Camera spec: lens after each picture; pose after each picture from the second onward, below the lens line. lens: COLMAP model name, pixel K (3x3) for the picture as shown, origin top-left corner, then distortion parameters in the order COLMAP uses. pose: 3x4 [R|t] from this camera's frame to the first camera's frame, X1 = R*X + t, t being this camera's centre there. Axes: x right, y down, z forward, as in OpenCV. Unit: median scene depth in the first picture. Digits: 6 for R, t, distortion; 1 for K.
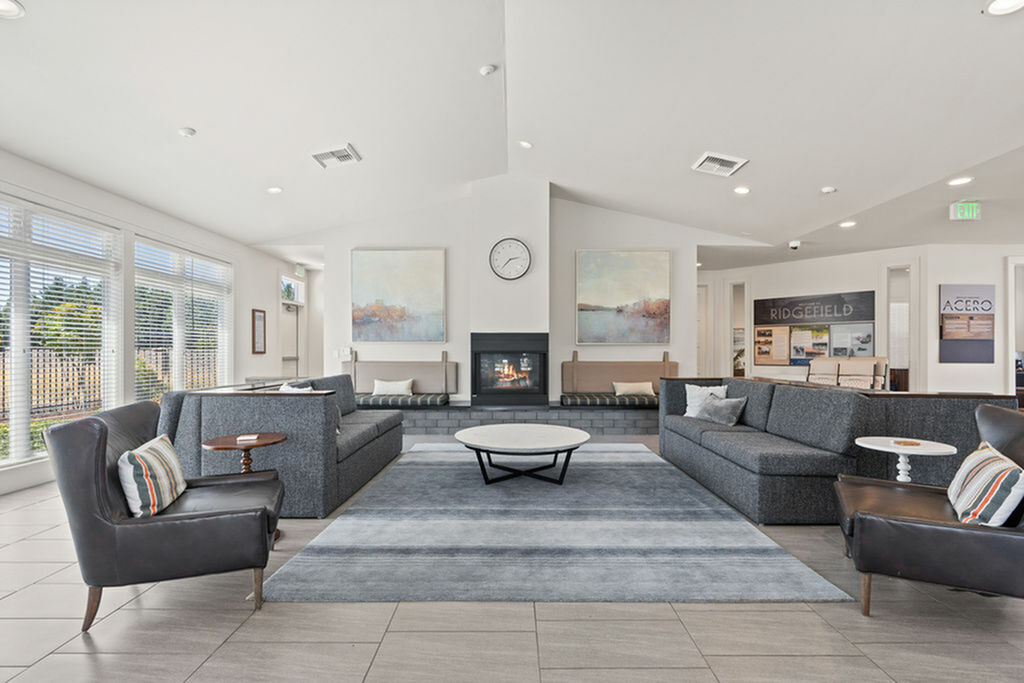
lens RADIAL K [[484.0, 0, 511.1], [0, 484.0, 336.1], [0, 0, 1]] dist [0.000400, -0.000132]
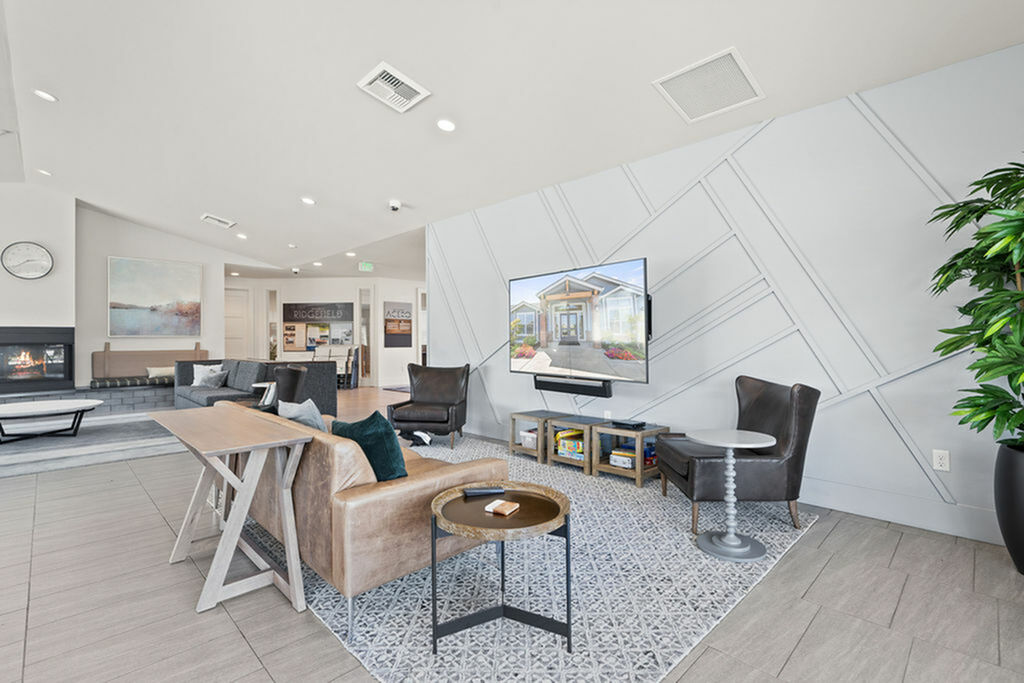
lens RADIAL K [[484.0, 0, 511.1], [0, 484.0, 336.1], [0, 0, 1]] dist [0.000400, -0.000132]
pose [[0.718737, -0.000035, 0.695282, 0.020766], [-0.016198, 0.999728, 0.016794, -0.020265], [-0.695094, -0.023332, 0.718540, -0.528138]]
